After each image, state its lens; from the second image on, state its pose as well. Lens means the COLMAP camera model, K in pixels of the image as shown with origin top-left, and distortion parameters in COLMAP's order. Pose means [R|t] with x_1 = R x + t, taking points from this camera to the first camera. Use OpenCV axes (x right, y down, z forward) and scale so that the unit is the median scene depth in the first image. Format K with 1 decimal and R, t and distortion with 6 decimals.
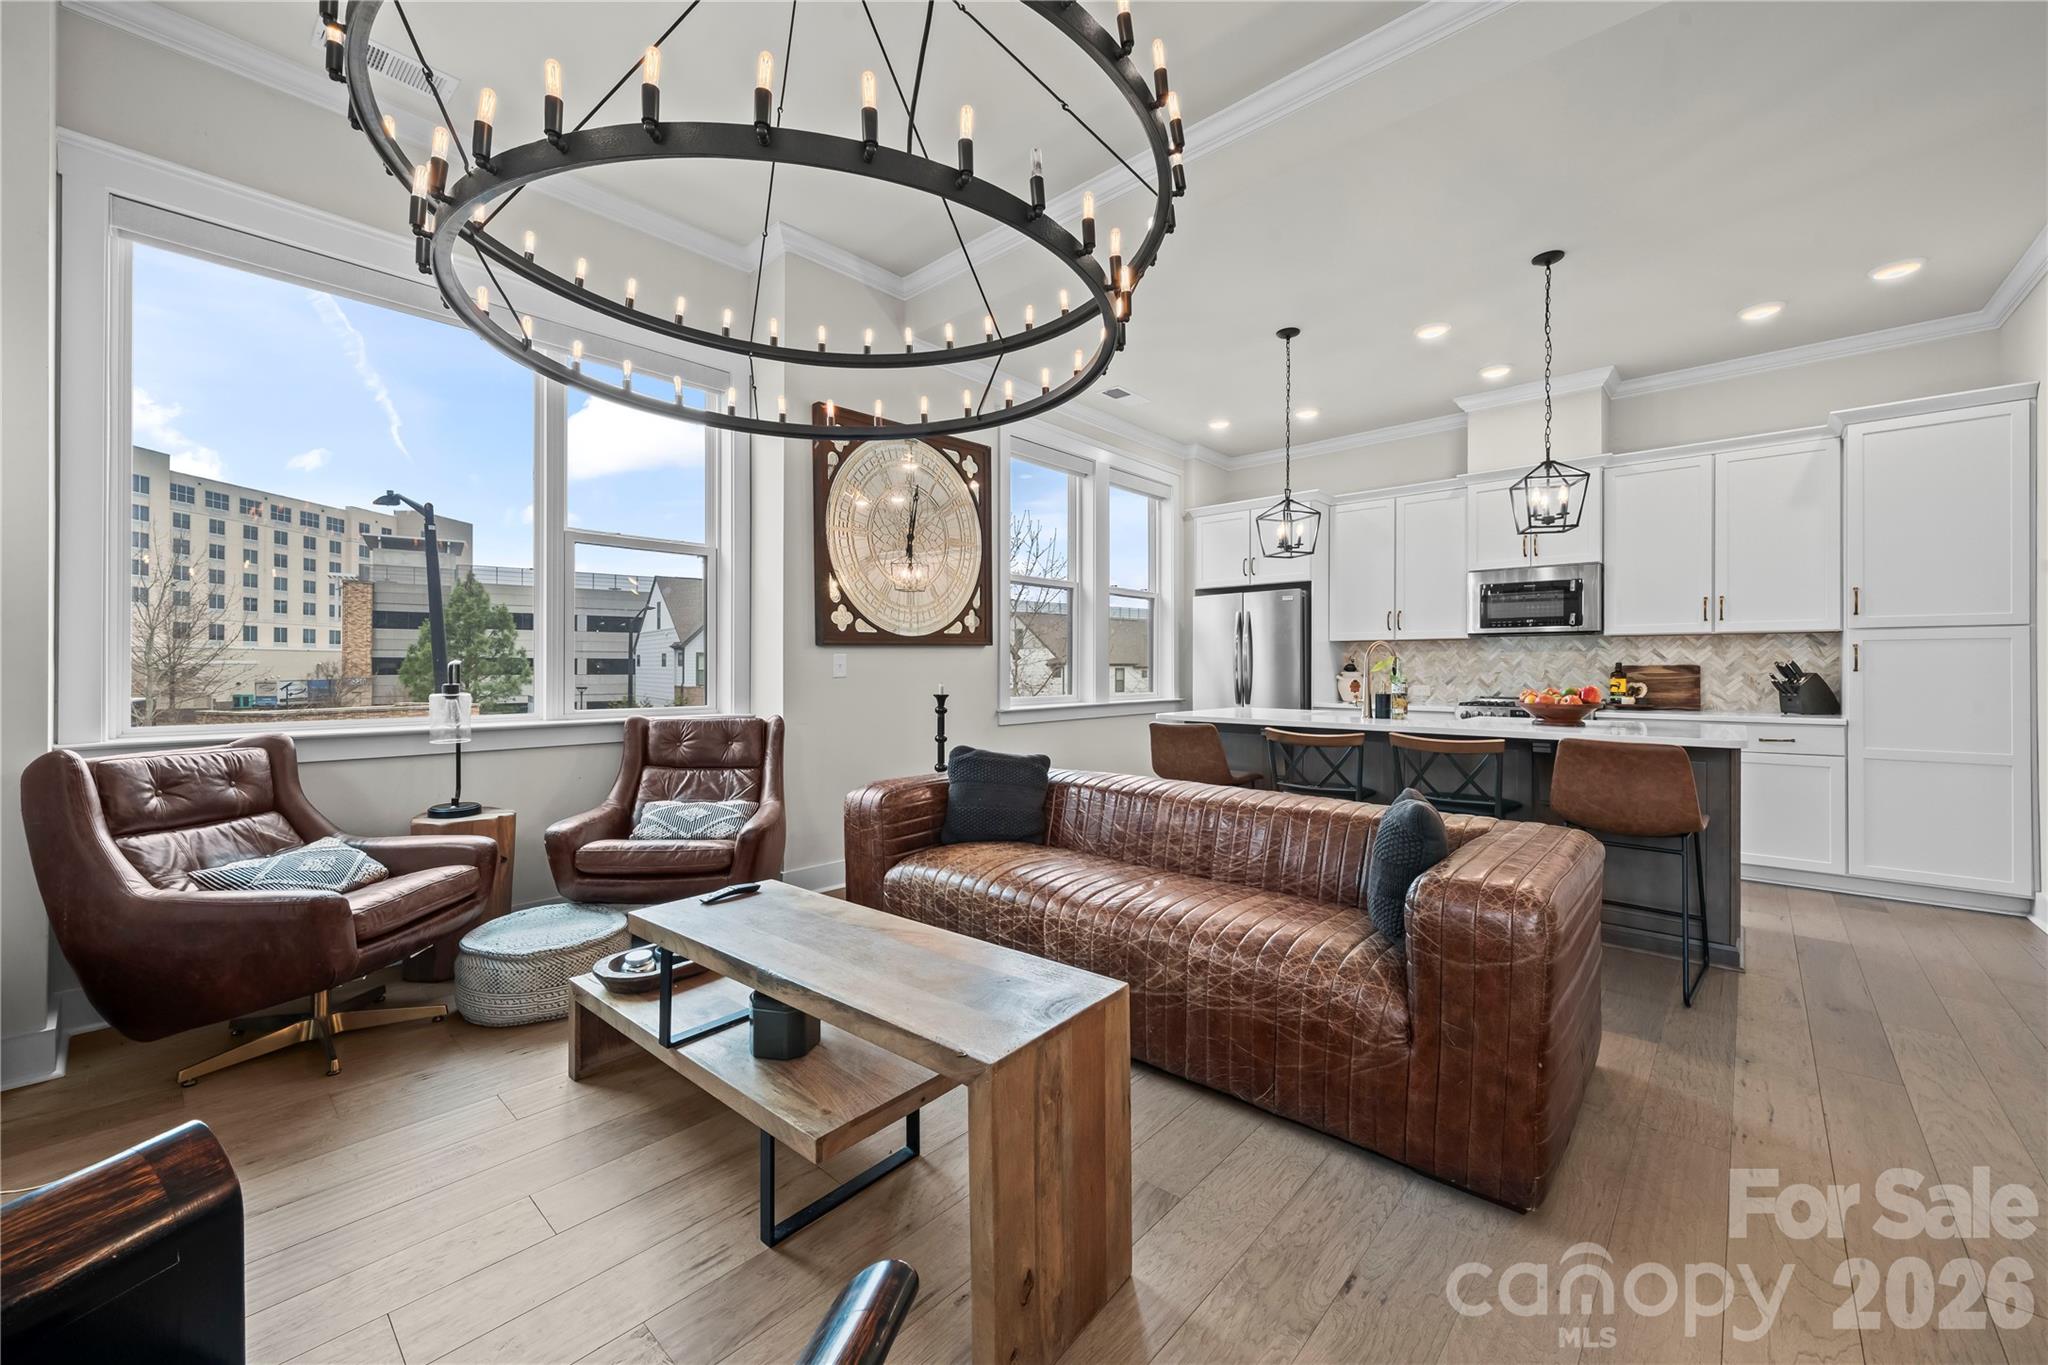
lens RADIAL K [[795.9, 0, 1031.1], [0, 795.9, 666.2], [0, 0, 1]] dist [0.000458, -0.000435]
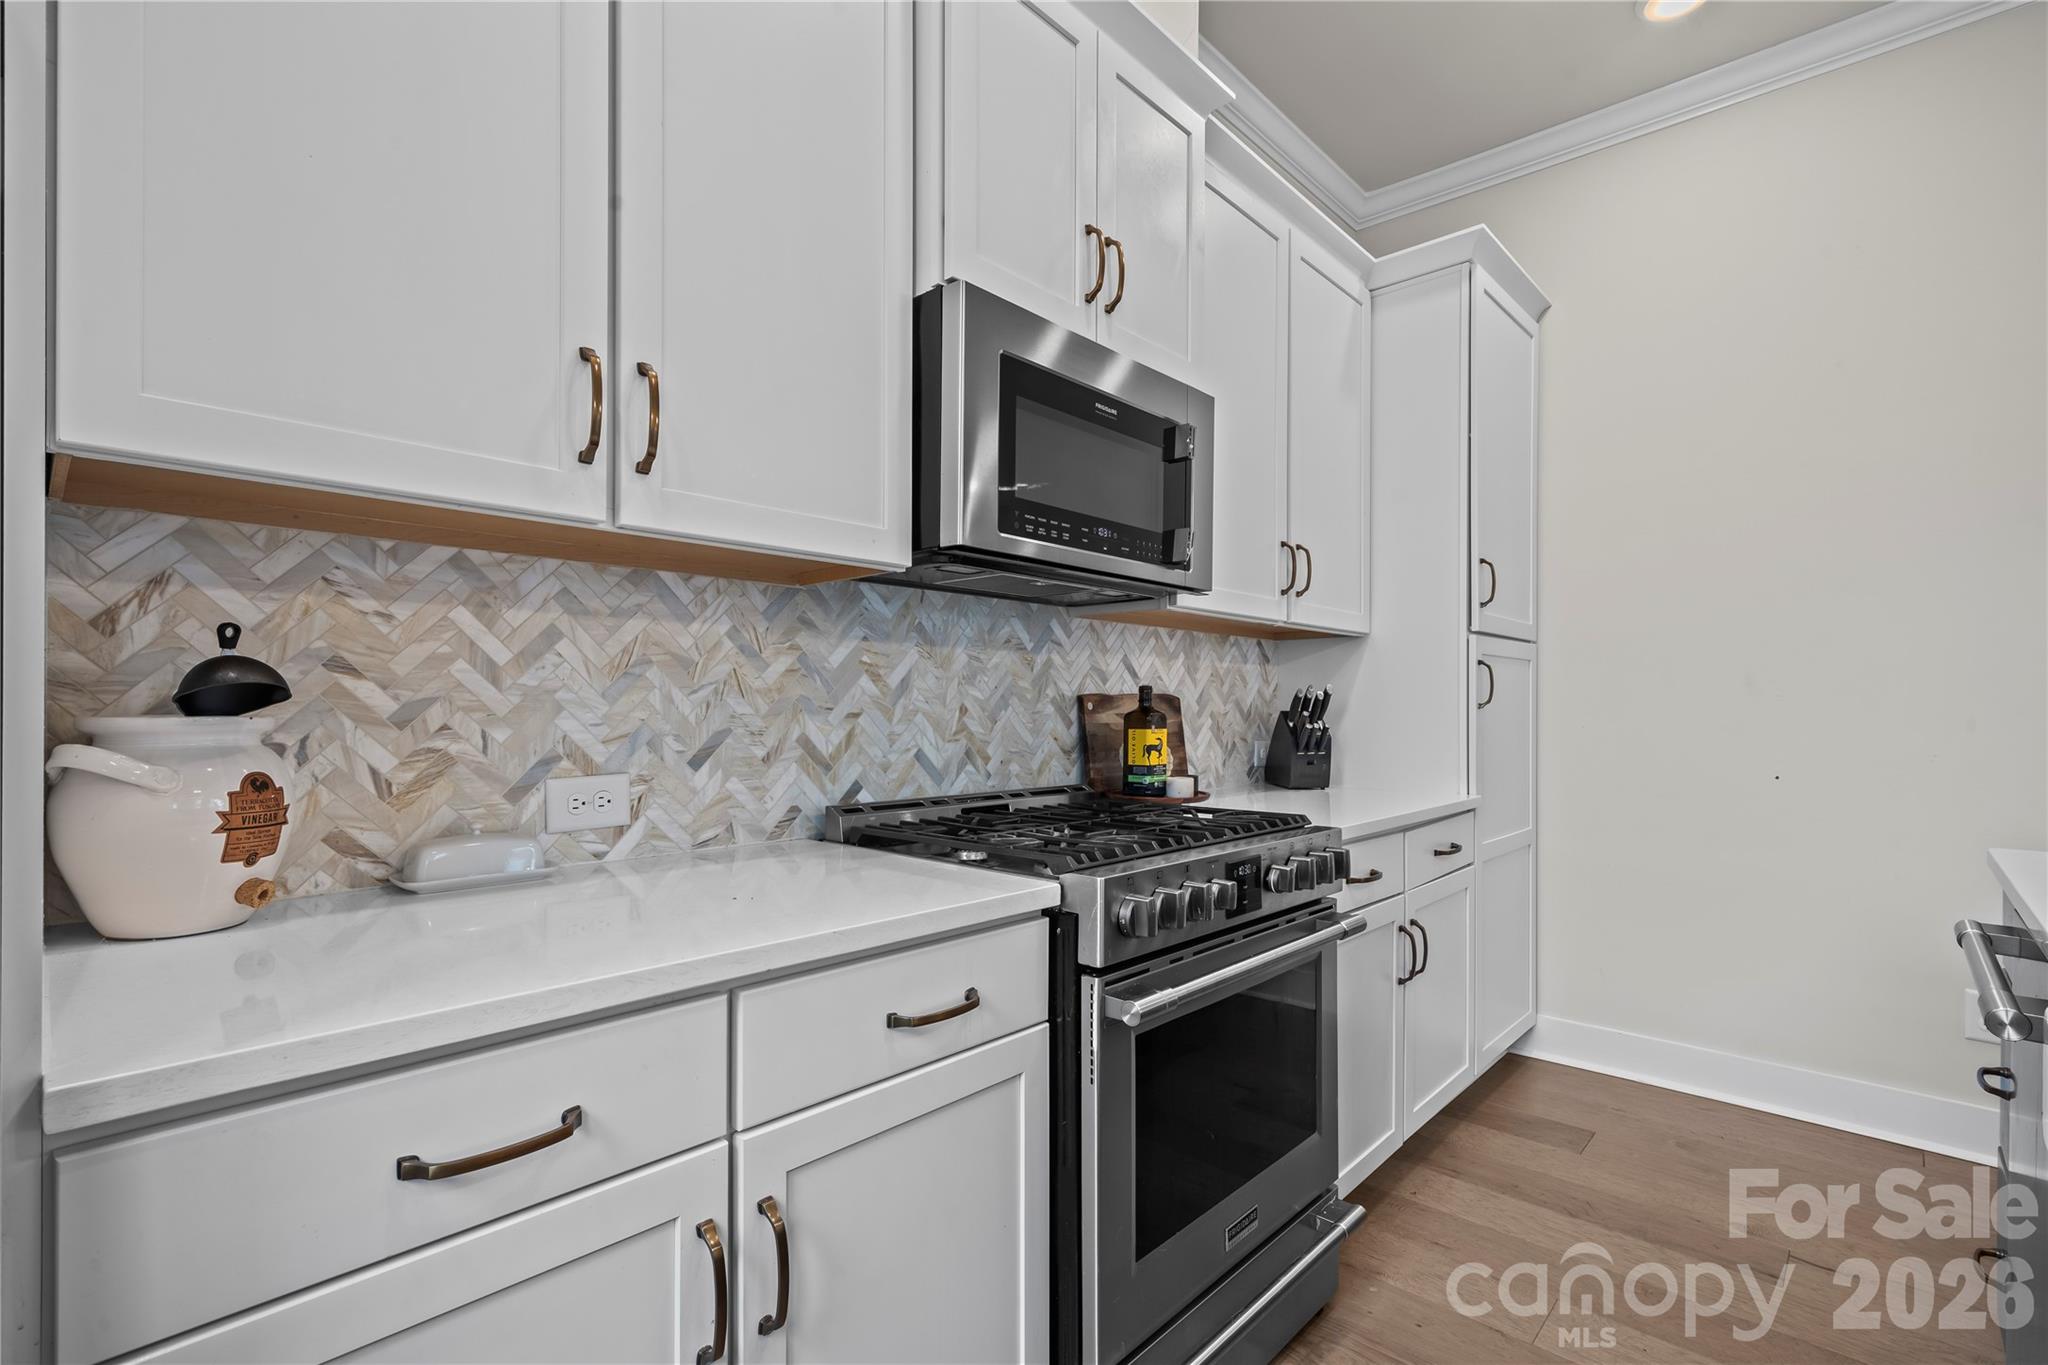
lens RADIAL K [[930.6, 0, 1024.8], [0, 930.6, 705.8], [0, 0, 1]] dist [0.005970, -0.001740]
pose [[0.014713, -0.002853, 0.999888, 0.307625], [-0.010908, 0.999936, 0.003013, 0.004269], [-0.999832, -0.010951, 0.014681, 1.081742]]
